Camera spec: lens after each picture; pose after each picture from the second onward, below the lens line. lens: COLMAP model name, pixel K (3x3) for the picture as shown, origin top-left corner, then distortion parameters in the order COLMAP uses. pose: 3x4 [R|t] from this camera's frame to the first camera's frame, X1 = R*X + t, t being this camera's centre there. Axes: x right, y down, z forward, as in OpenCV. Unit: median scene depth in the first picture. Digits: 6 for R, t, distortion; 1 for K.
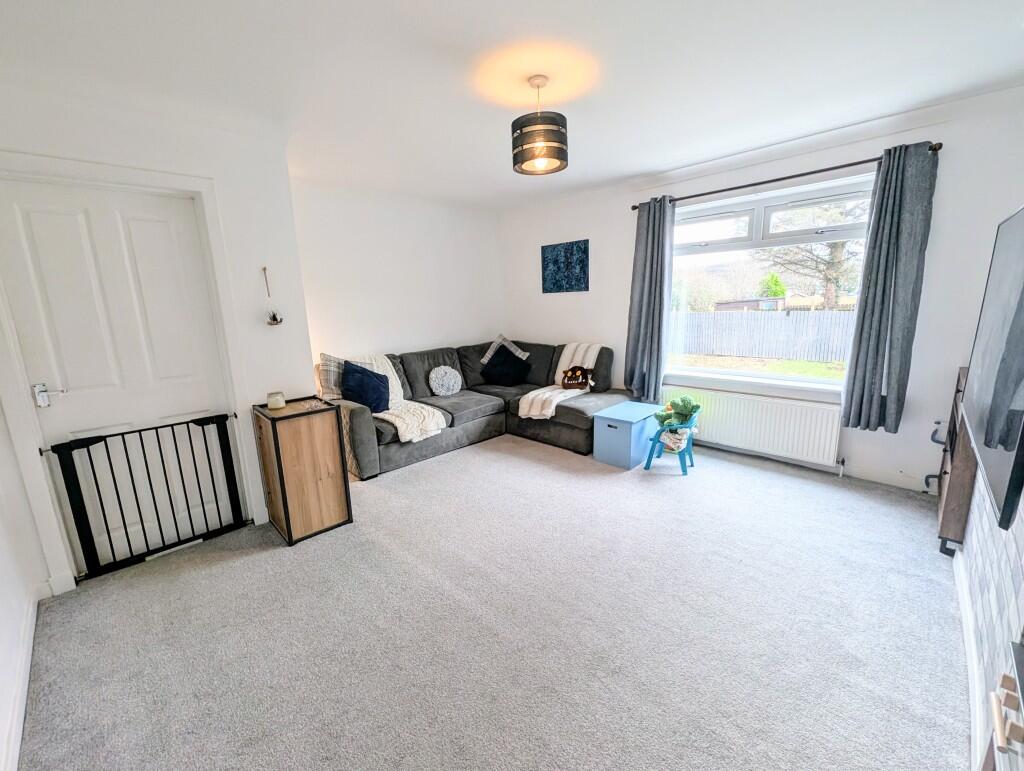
lens RADIAL K [[424.0, 0, 512.0], [0, 424.0, 385.5], [0, 0, 1]] dist [0.000018, -0.000109]
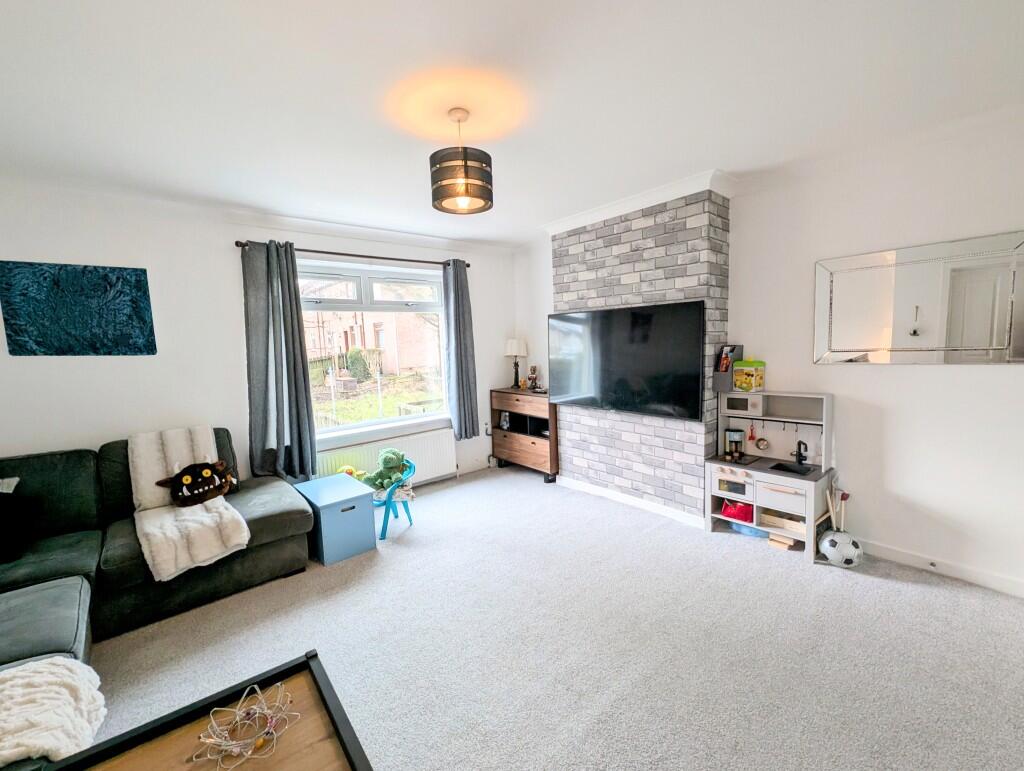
lens RADIAL K [[424.0, 0, 512.0], [0, 424.0, 385.5], [0, 0, 1]] dist [0.000018, -0.000109]
pose [[0.092283, -0.078493, 0.992634, -0.445389], [0.232576, 0.971013, 0.055161, -0.089503], [-0.968190, 0.225773, 0.107864, 0.468280]]
